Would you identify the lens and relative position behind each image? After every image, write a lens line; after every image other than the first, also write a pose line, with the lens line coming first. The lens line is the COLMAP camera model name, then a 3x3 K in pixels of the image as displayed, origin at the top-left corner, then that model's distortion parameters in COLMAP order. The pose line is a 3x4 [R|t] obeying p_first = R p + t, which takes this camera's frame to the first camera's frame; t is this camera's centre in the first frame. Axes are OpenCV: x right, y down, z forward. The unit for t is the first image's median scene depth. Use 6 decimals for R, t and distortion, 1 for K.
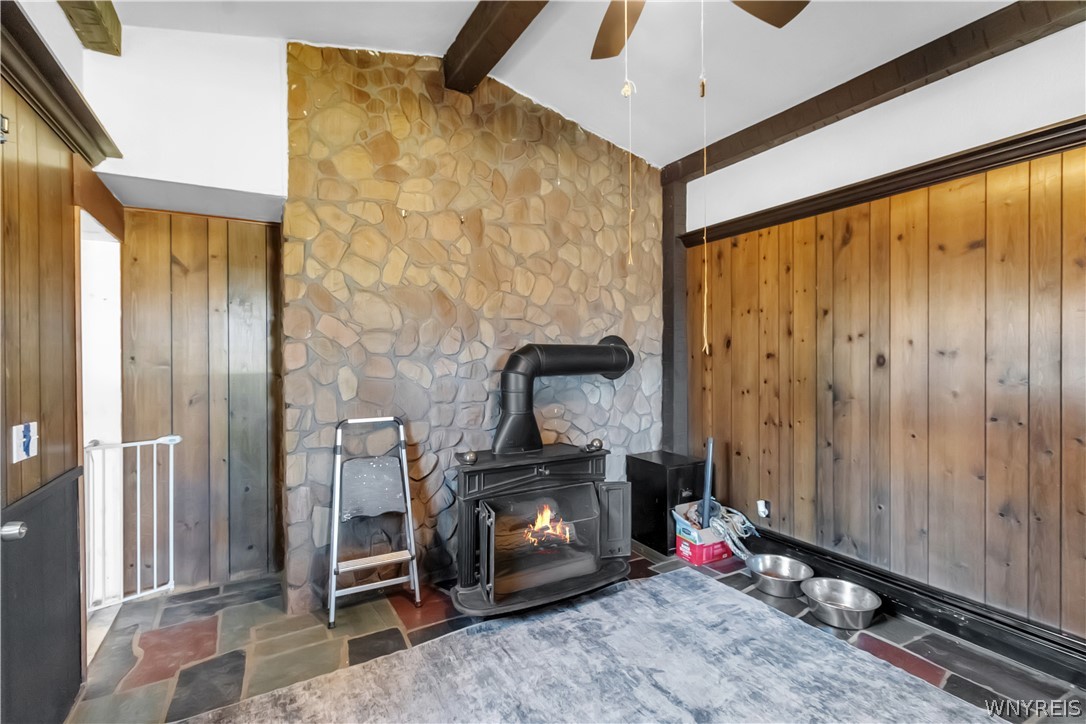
lens RADIAL K [[499.9, 0, 552.5], [0, 499.9, 357.6], [0, 0, 1]] dist [0.000750, -0.000390]
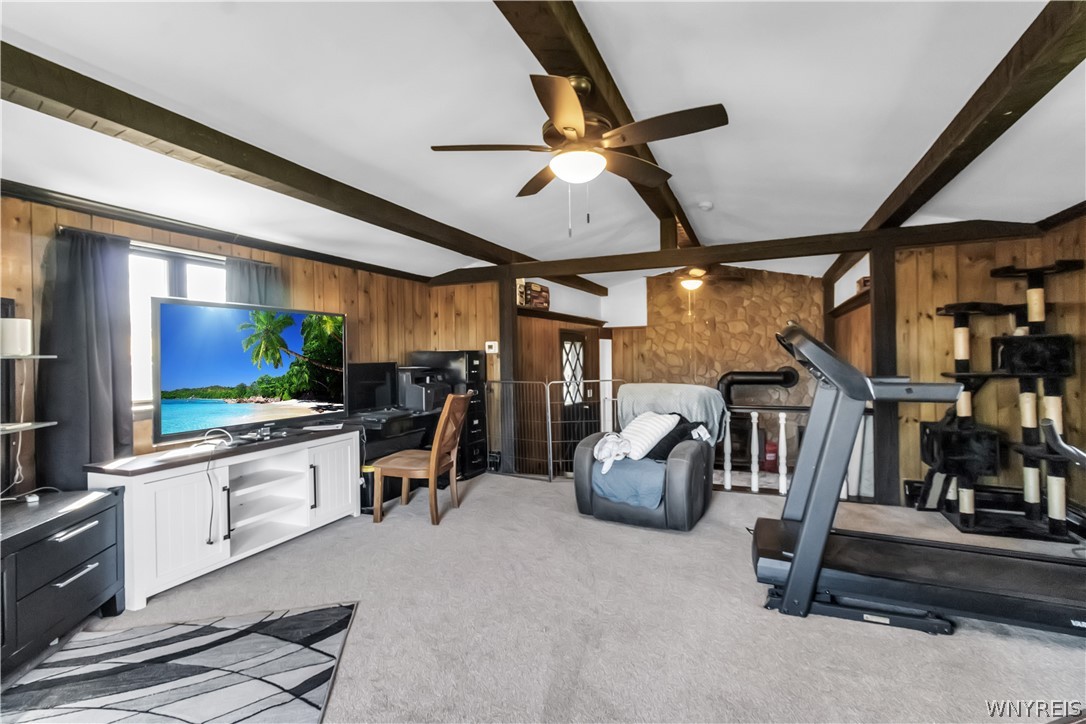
lens RADIAL K [[499.9, 0, 546.4], [0, 499.9, 354.2], [0, 0, 1]] dist [0.000750, -0.000390]
pose [[0.593624, -0.003121, -0.804736, 1.515720], [0.002916, 0.999994, -0.001727, -0.119918], [0.804737, -0.001321, 0.593630, -1.296444]]
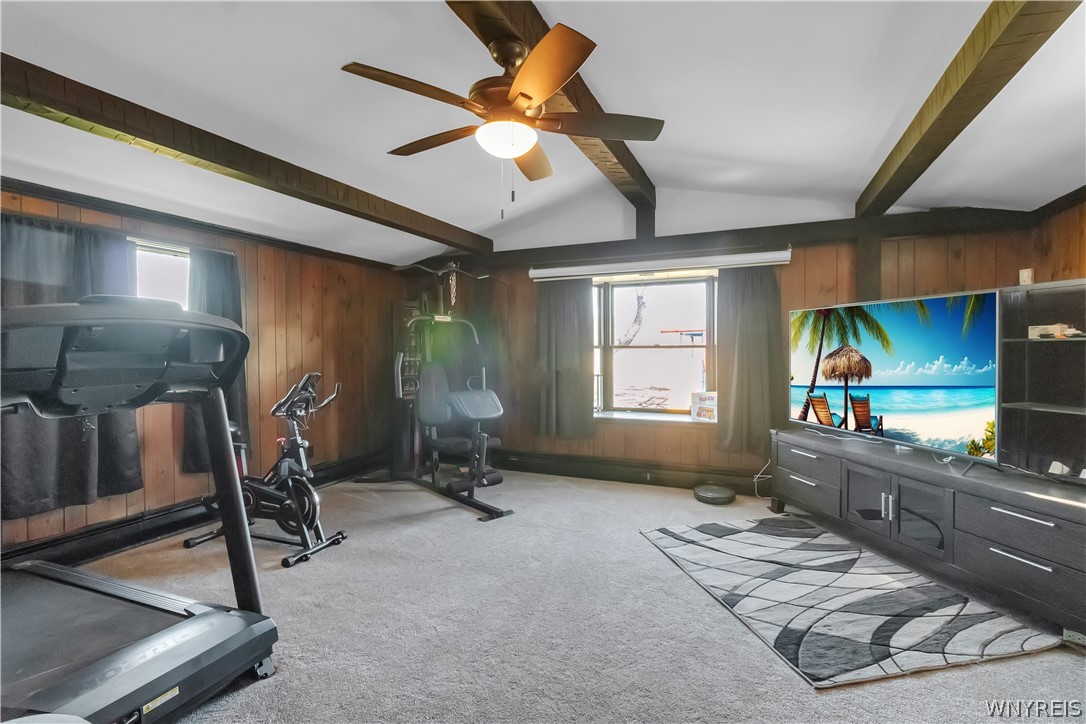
lens RADIAL K [[499.9, 0, 547.0], [0, 499.9, 358.6], [0, 0, 1]] dist [0.000750, -0.000390]
pose [[-0.592556, -0.003289, 0.805523, 0.291225], [0.018911, 0.999659, 0.017994, -0.117633], [-0.805308, 0.025896, -0.592292, -0.399503]]
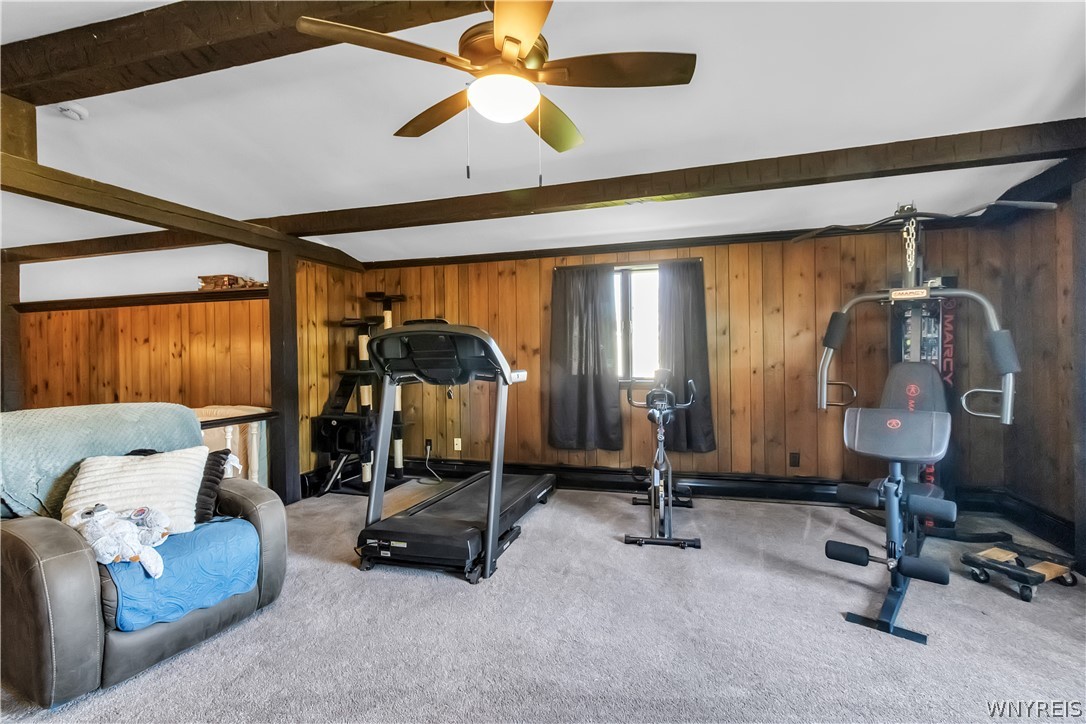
lens RADIAL K [[499.9, 0, 542.5], [0, 499.9, 360.9], [0, 0, 1]] dist [0.000750, -0.000390]
pose [[0.733793, -0.010798, 0.679288, 0.518835], [0.013110, 0.999913, 0.001732, -0.100554], [-0.679247, 0.007635, 0.733870, -1.258403]]
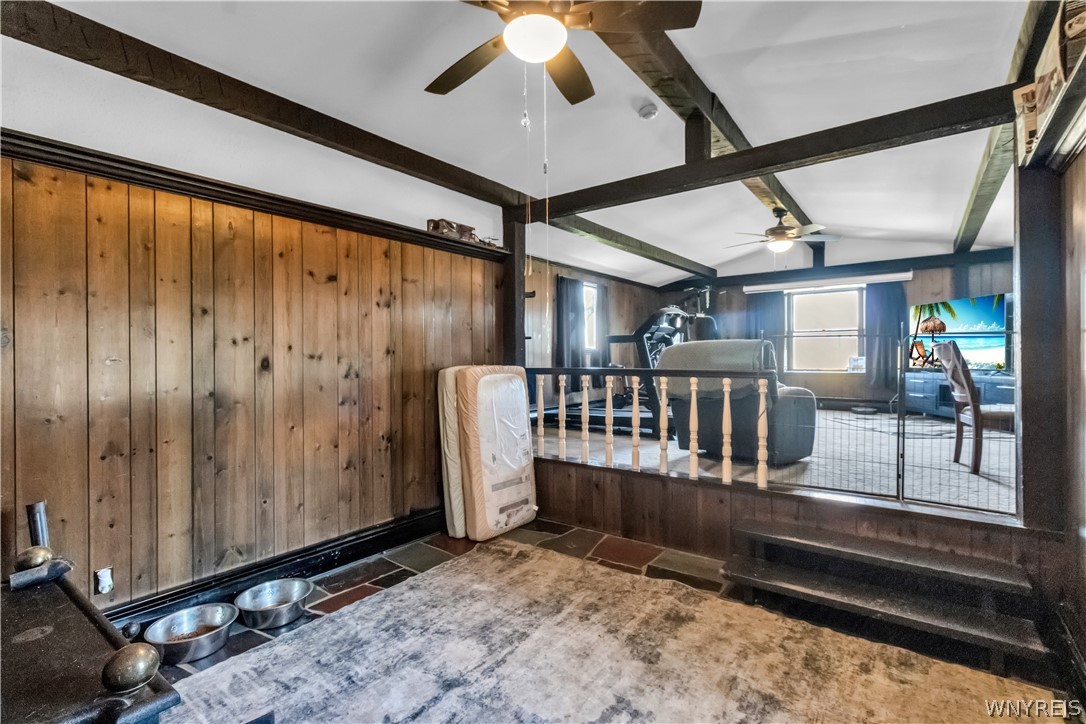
lens RADIAL K [[499.9, 0, 541.3], [0, 499.9, 359.8], [0, 0, 1]] dist [0.000750, -0.000390]
pose [[-0.383924, 0.006736, 0.923340, -0.517277], [0.019445, 0.999811, 0.000792, 0.007162], [-0.923160, 0.018258, -0.383982, 0.800404]]
